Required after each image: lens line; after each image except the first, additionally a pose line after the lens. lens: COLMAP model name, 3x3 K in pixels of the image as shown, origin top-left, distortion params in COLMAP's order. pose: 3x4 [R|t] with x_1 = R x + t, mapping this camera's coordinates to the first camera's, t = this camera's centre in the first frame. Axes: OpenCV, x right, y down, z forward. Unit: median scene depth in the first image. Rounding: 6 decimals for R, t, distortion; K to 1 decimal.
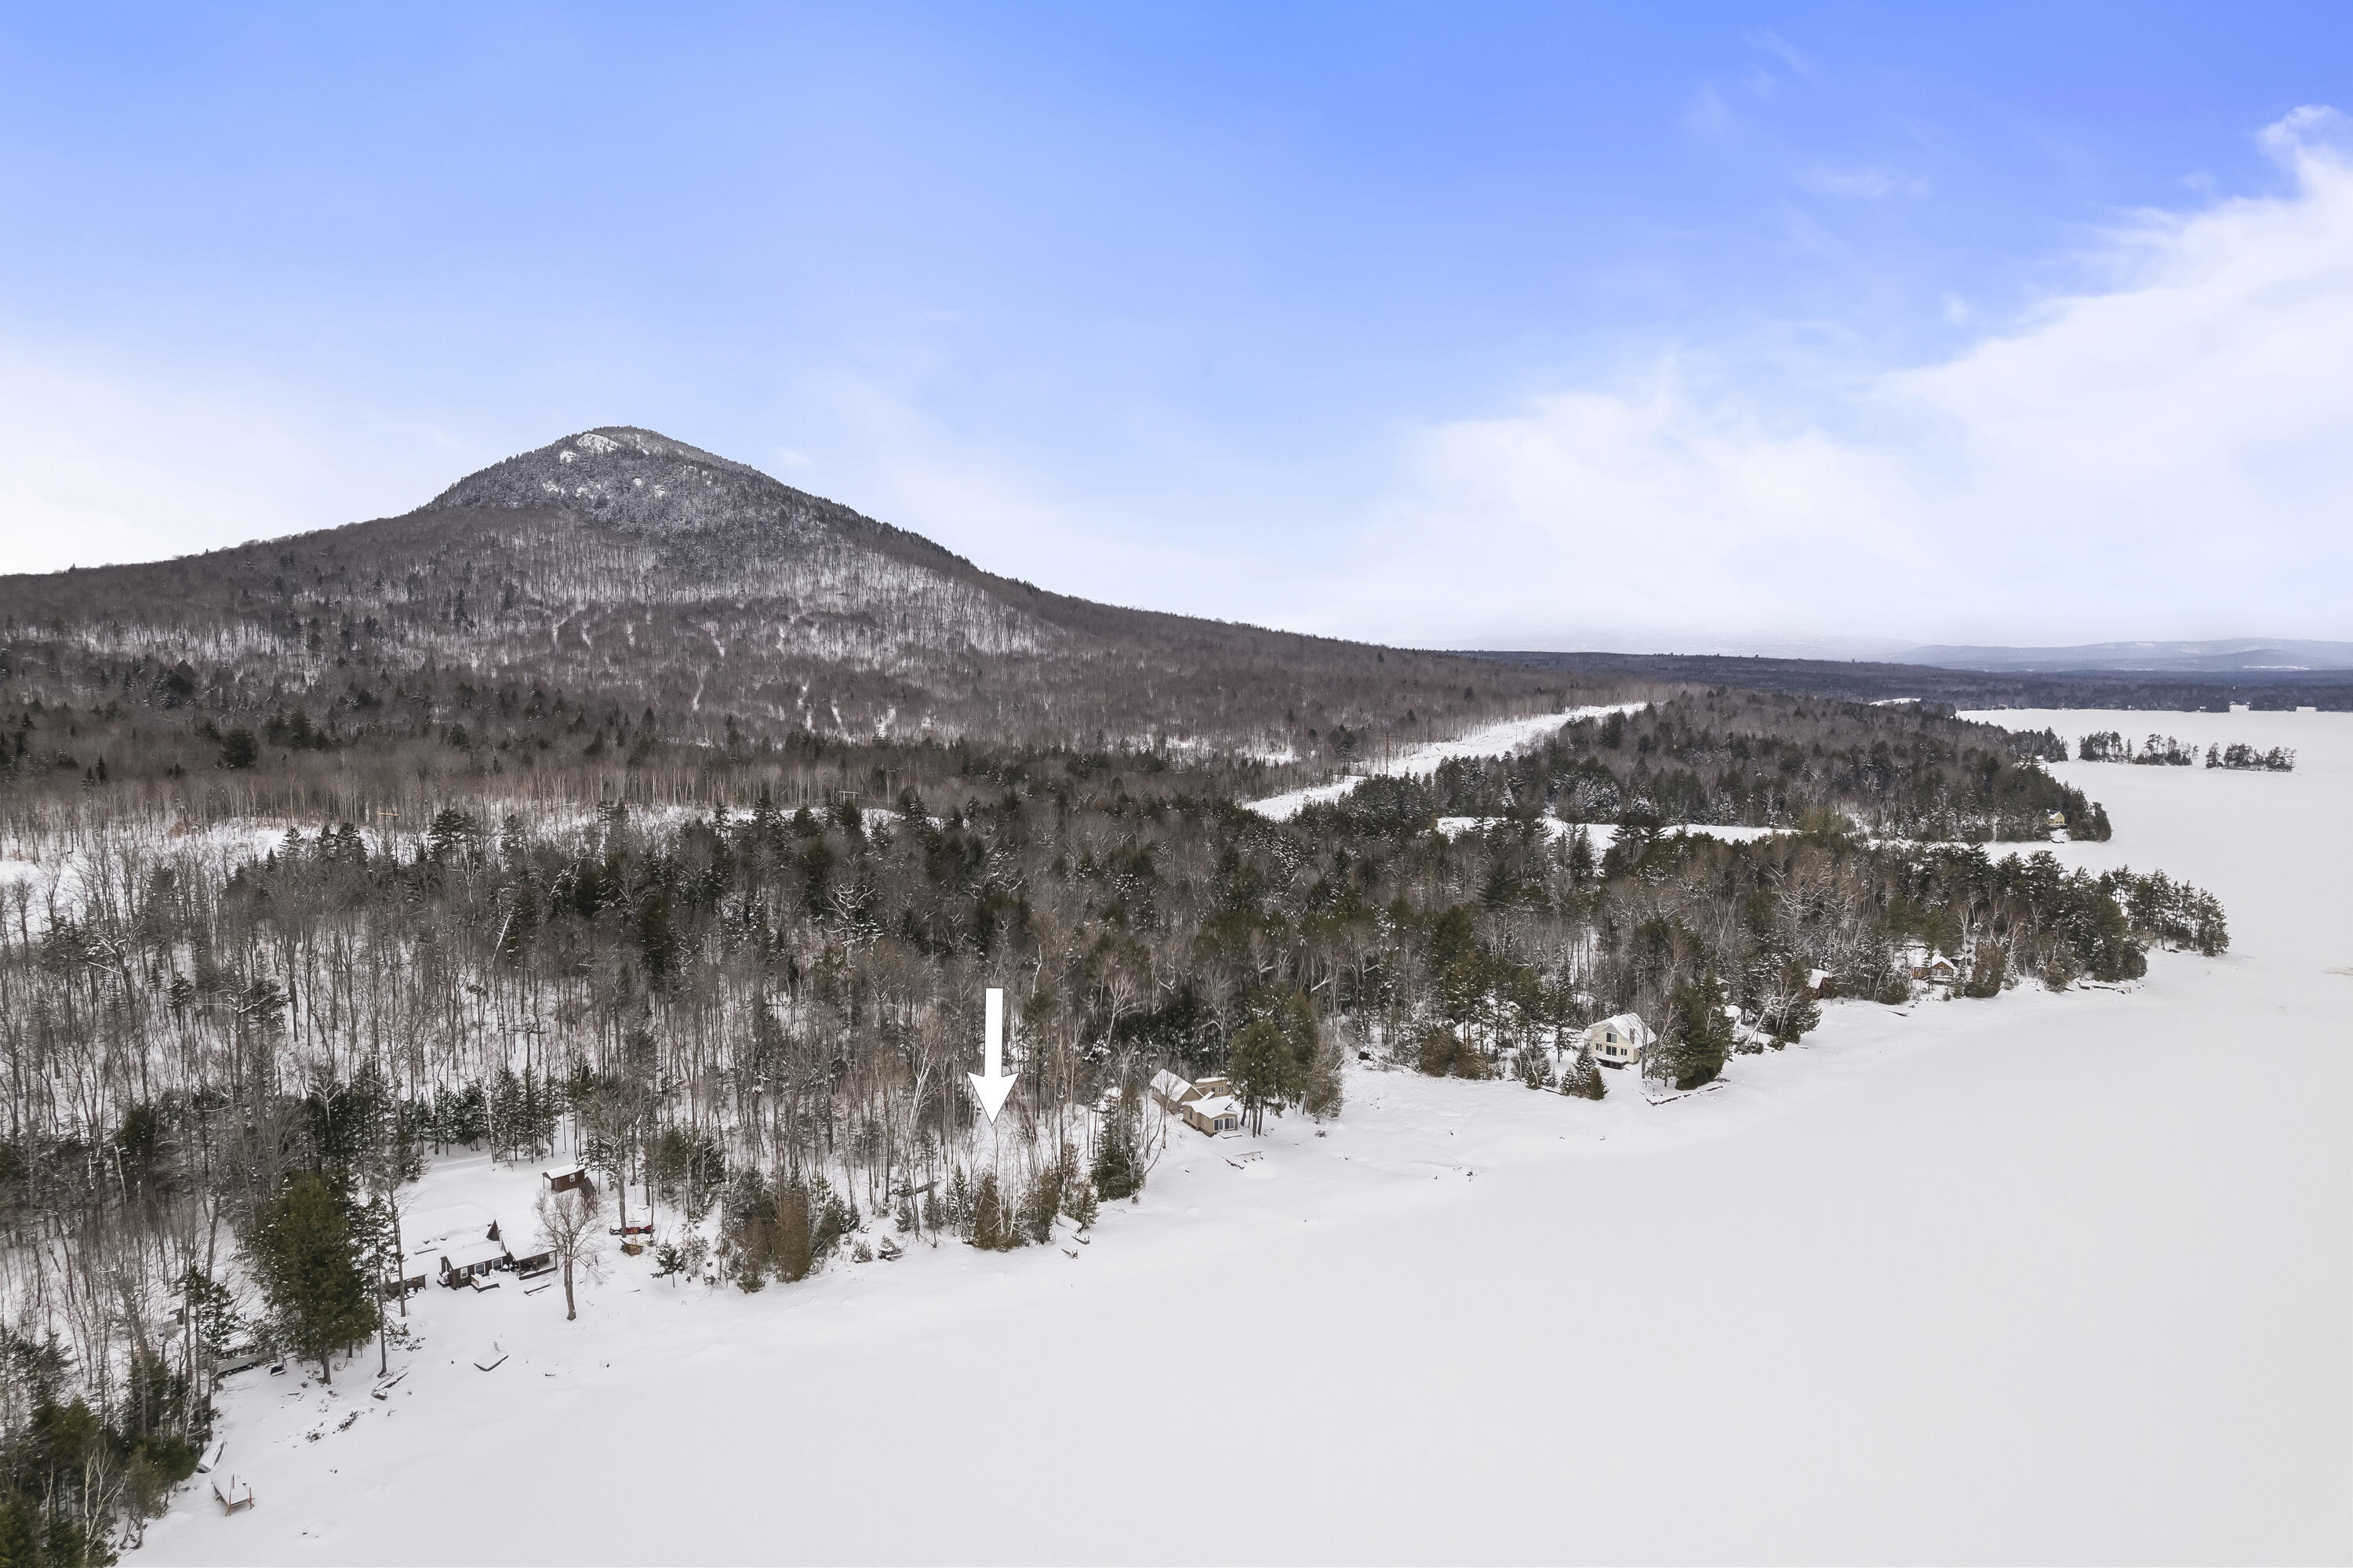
lens RADIAL K [[1504.3, 0, 1169.6], [0, 1504.3, 789.6], [0, 0, 1]] dist [-0.079585, 0.066797]
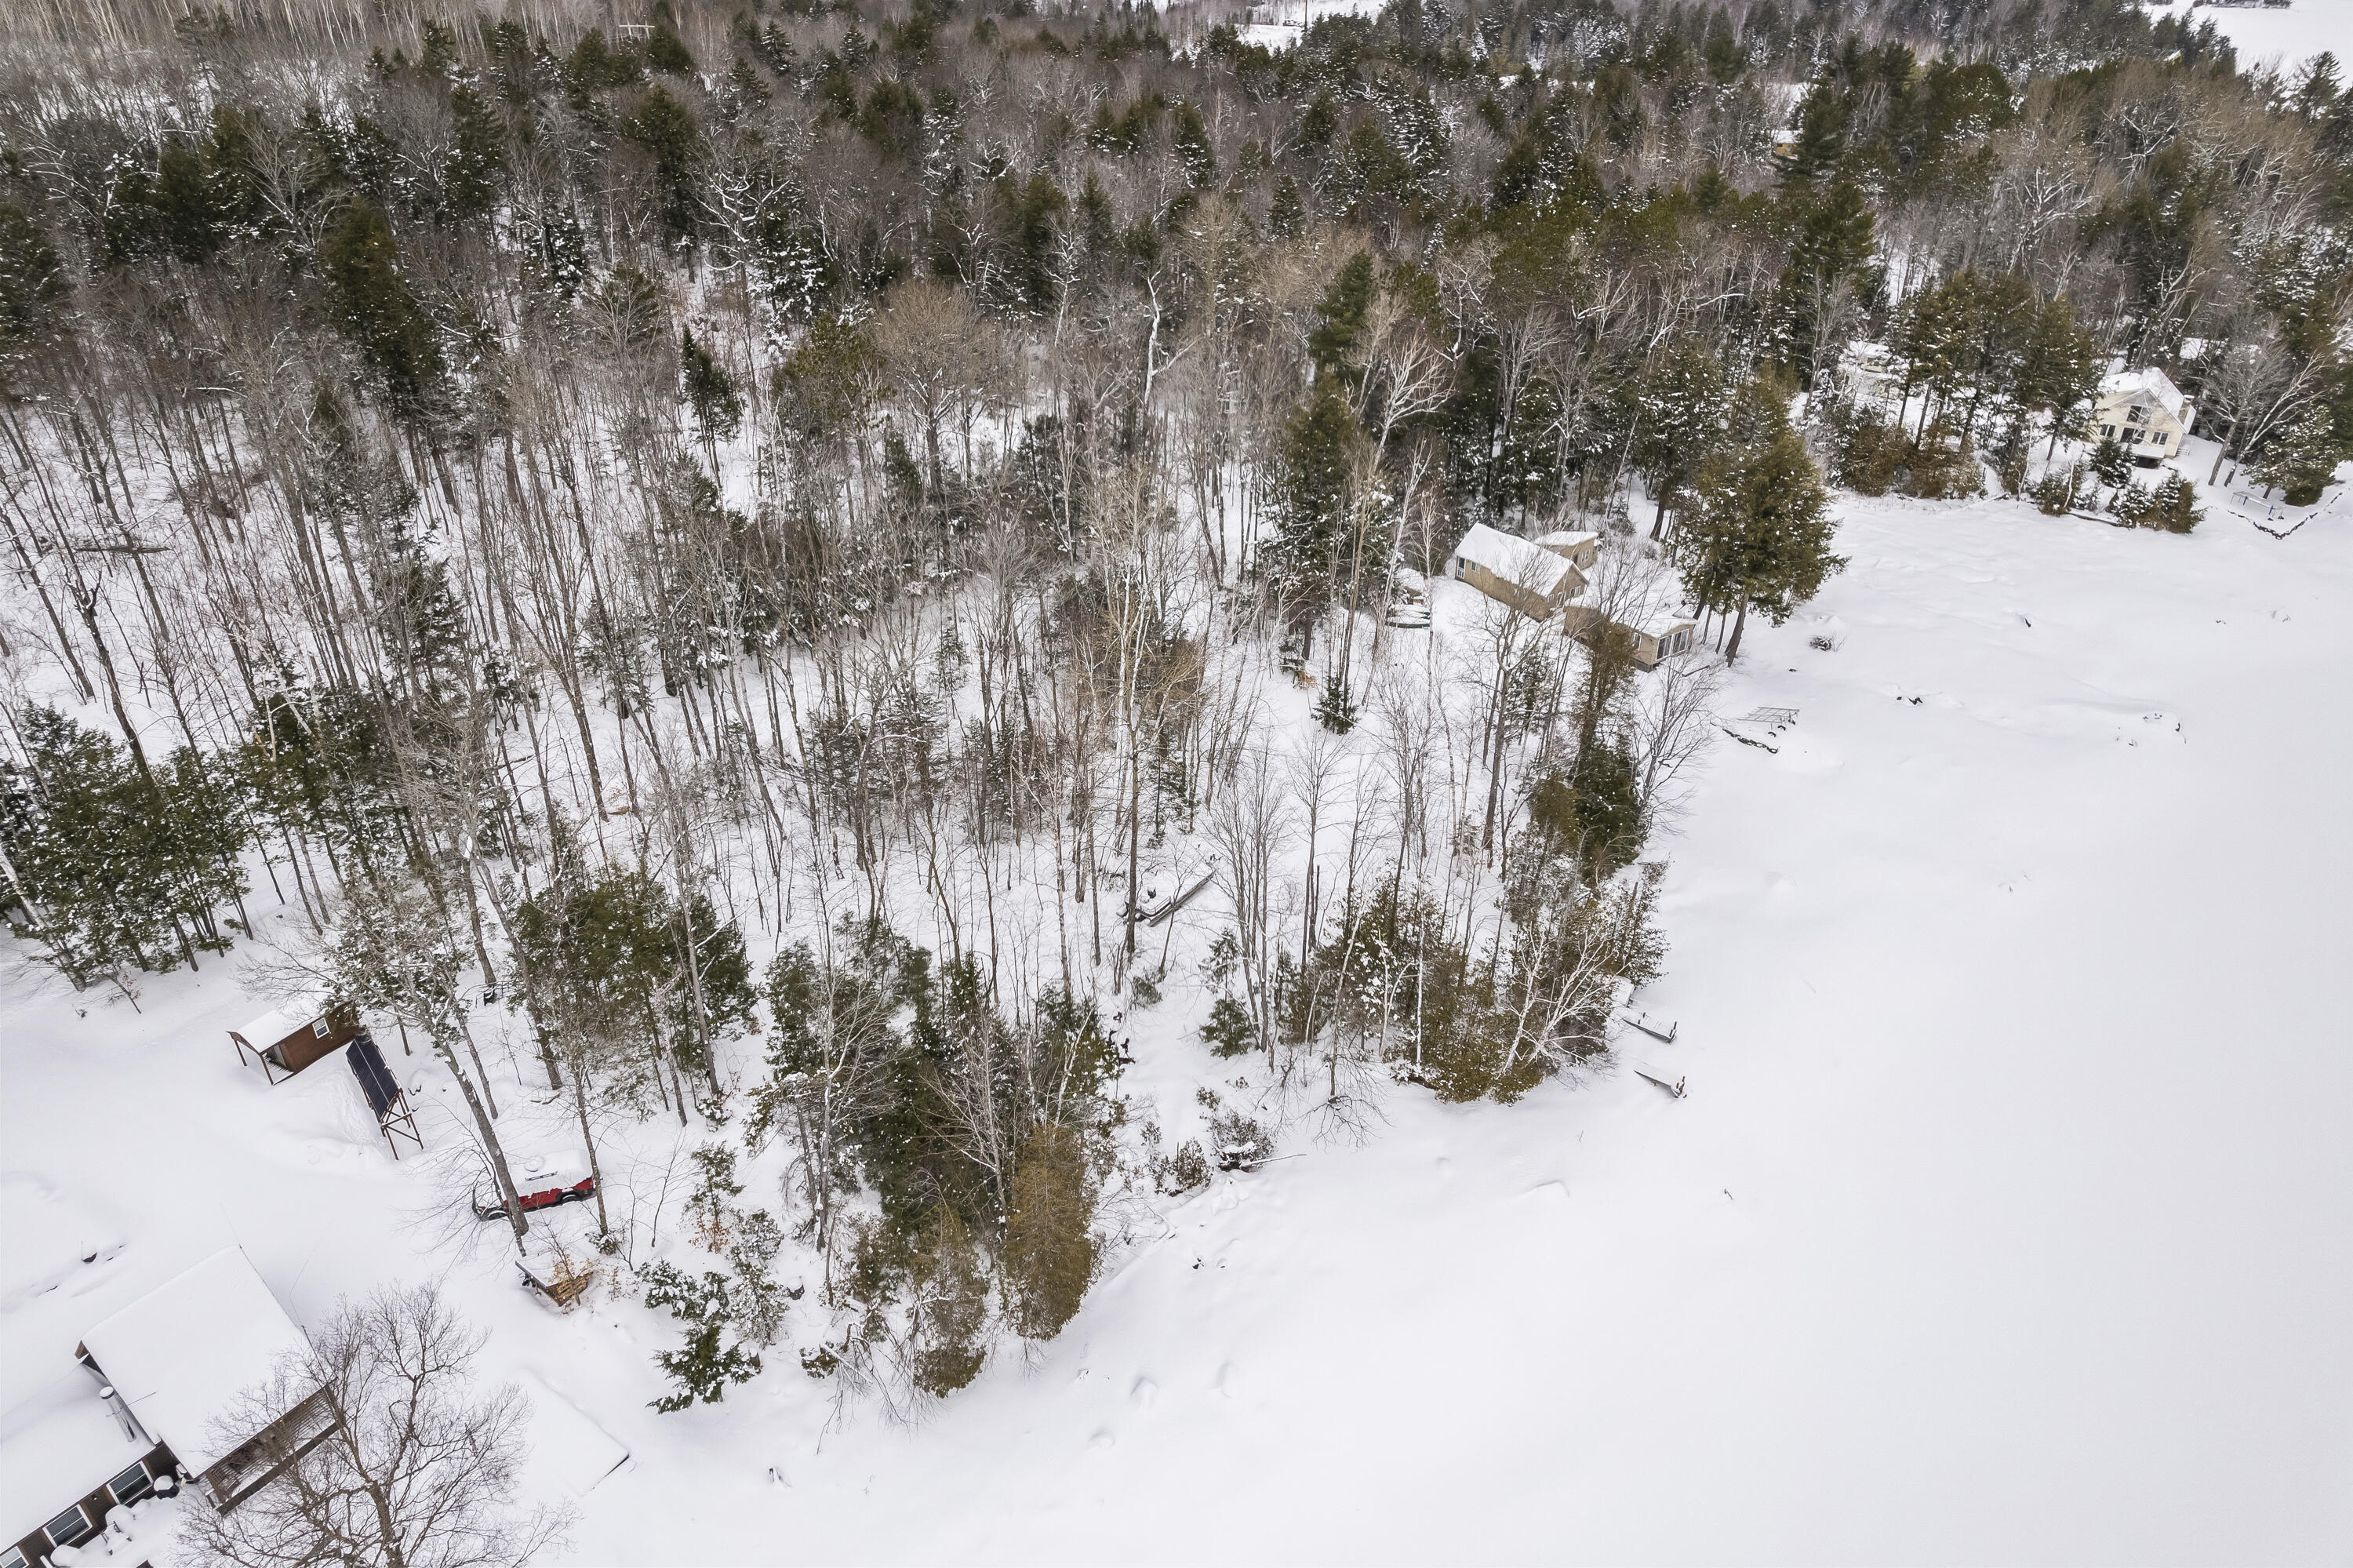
lens RADIAL K [[1504.3, 0, 1169.6], [0, 1504.3, 789.6], [0, 0, 1]] dist [-0.079585, 0.066797]
pose [[0.987125, -0.085244, 0.135340, -0.127219], [0.018050, 0.900112, 0.435284, 0.029478], [-0.158927, -0.427237, 0.890062, 0.353800]]
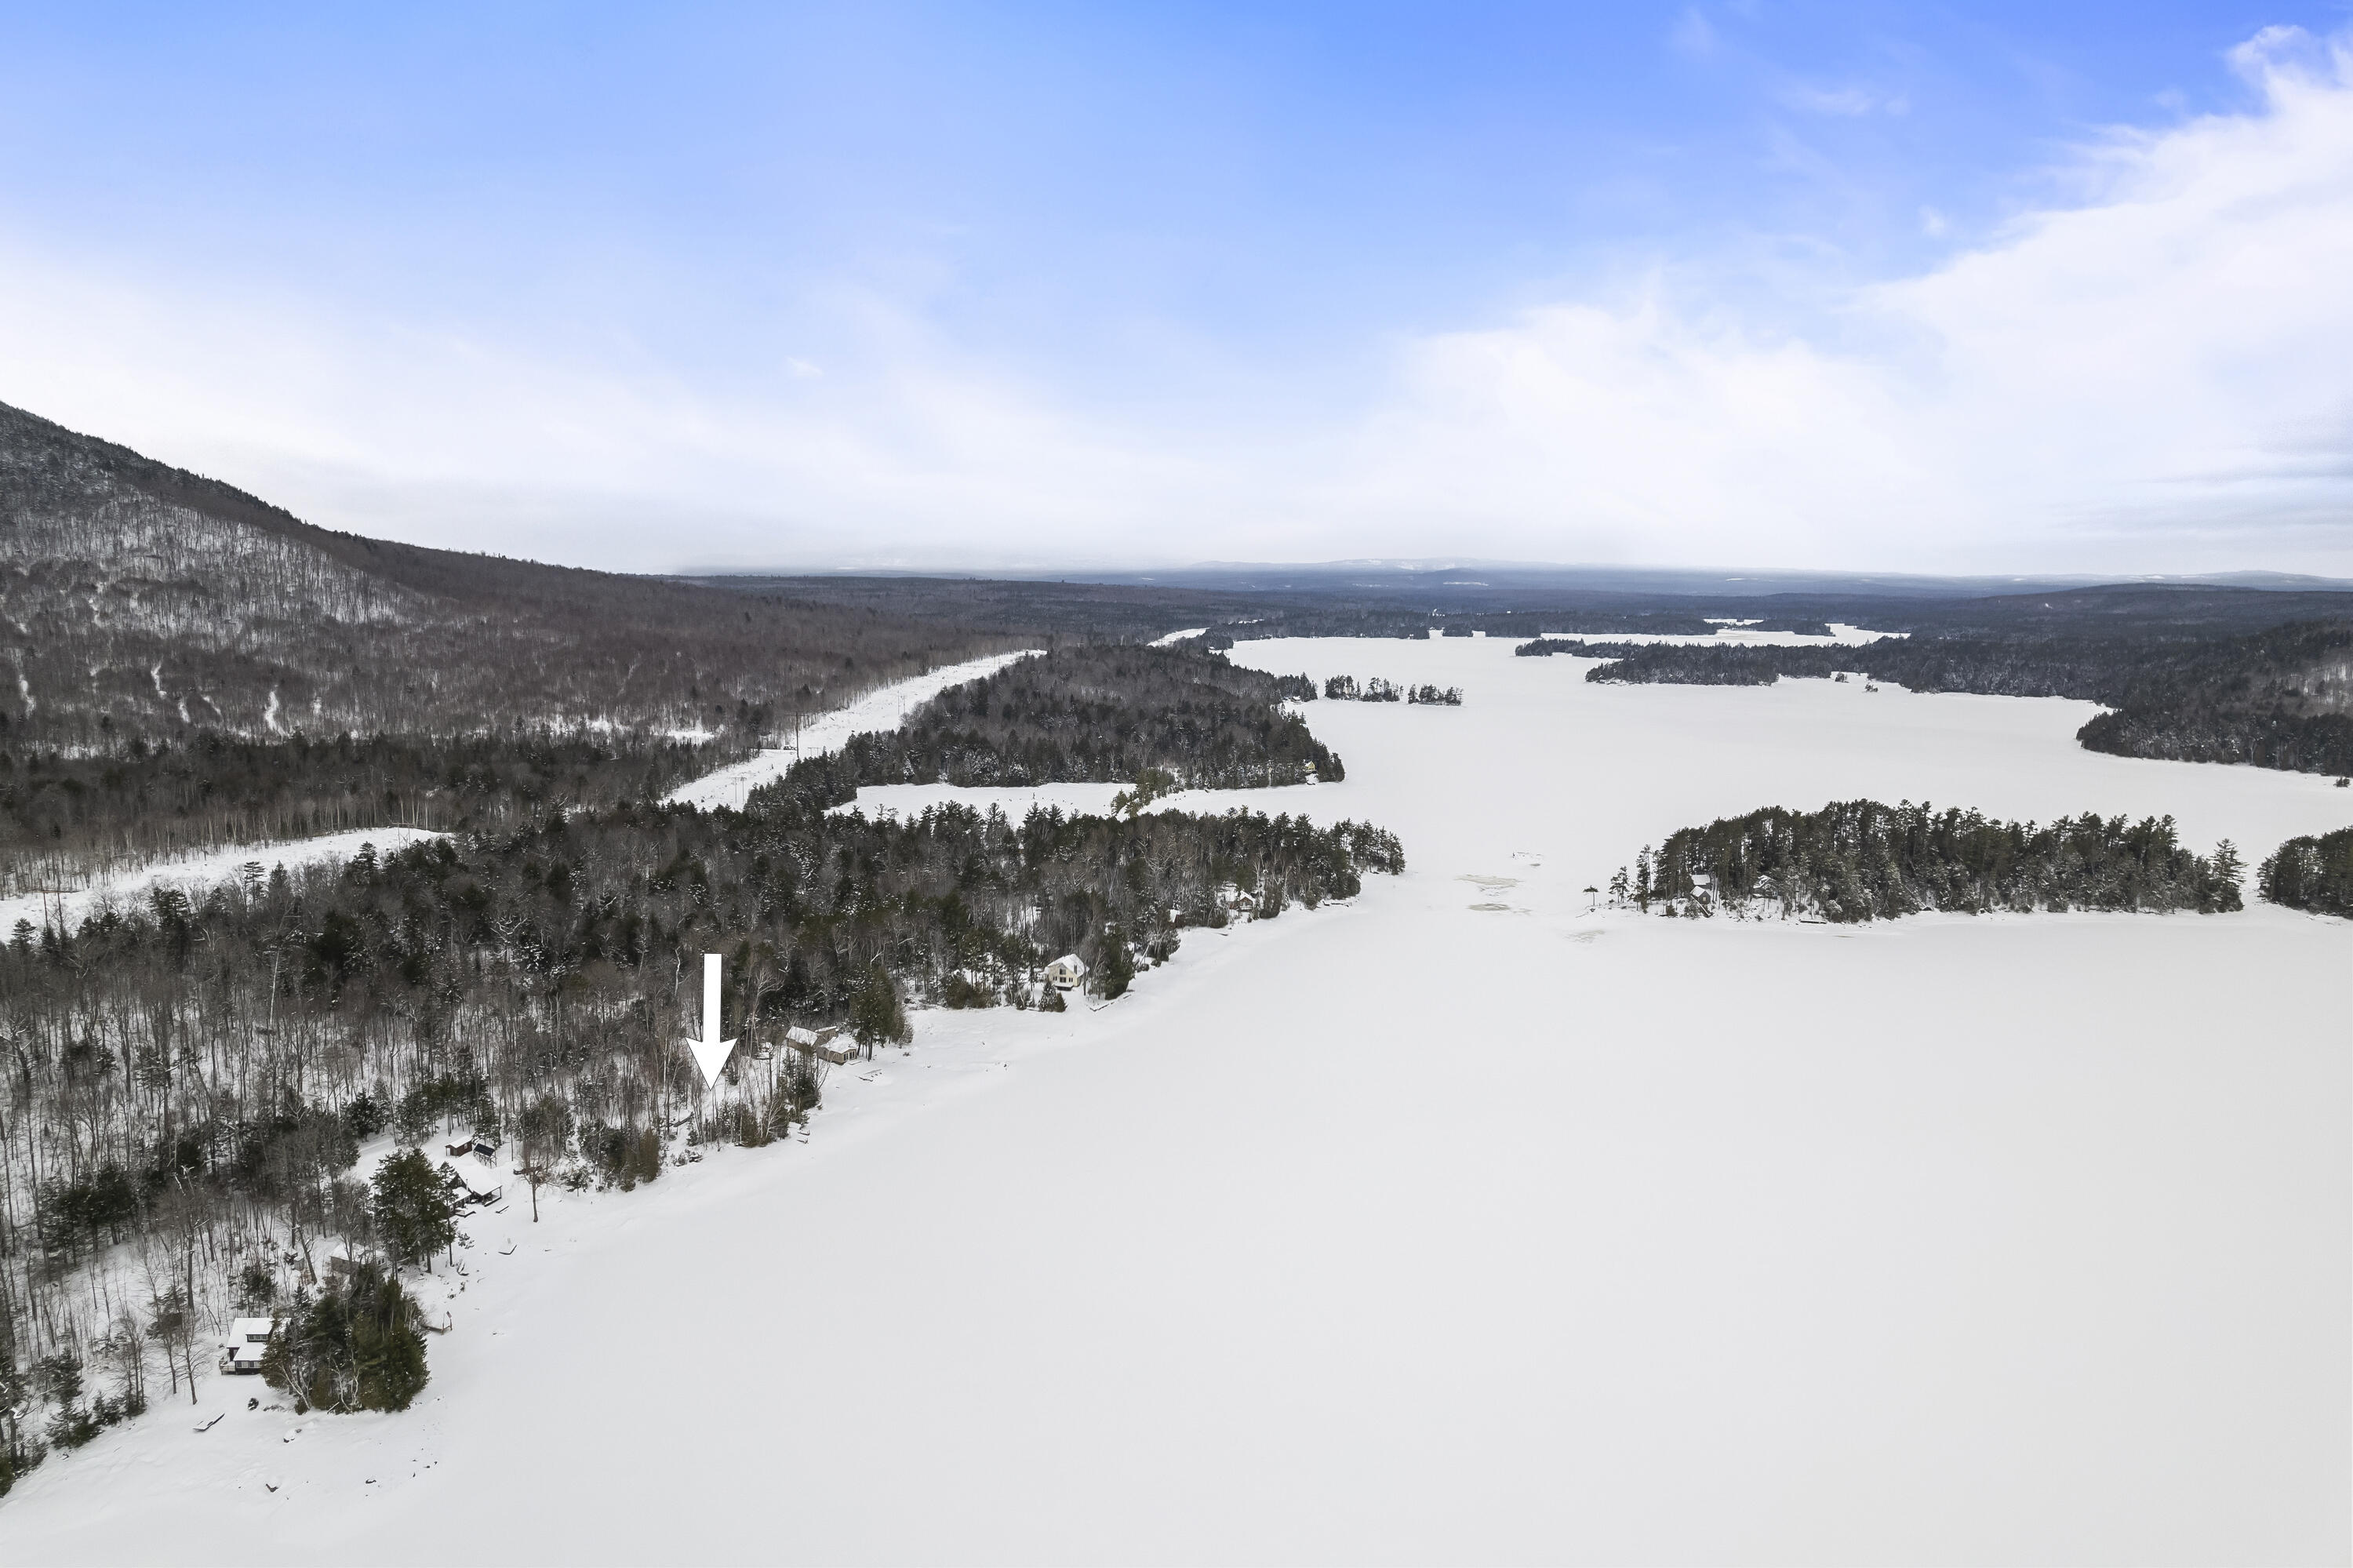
lens RADIAL K [[1504.3, 0, 1169.6], [0, 1504.3, 789.6], [0, 0, 1]] dist [-0.079585, 0.066797]
pose [[0.900876, -0.060613, 0.429823, -0.200984], [0.035961, 0.997220, 0.065254, -0.092217], [-0.432584, -0.043329, 0.900552, -0.347239]]
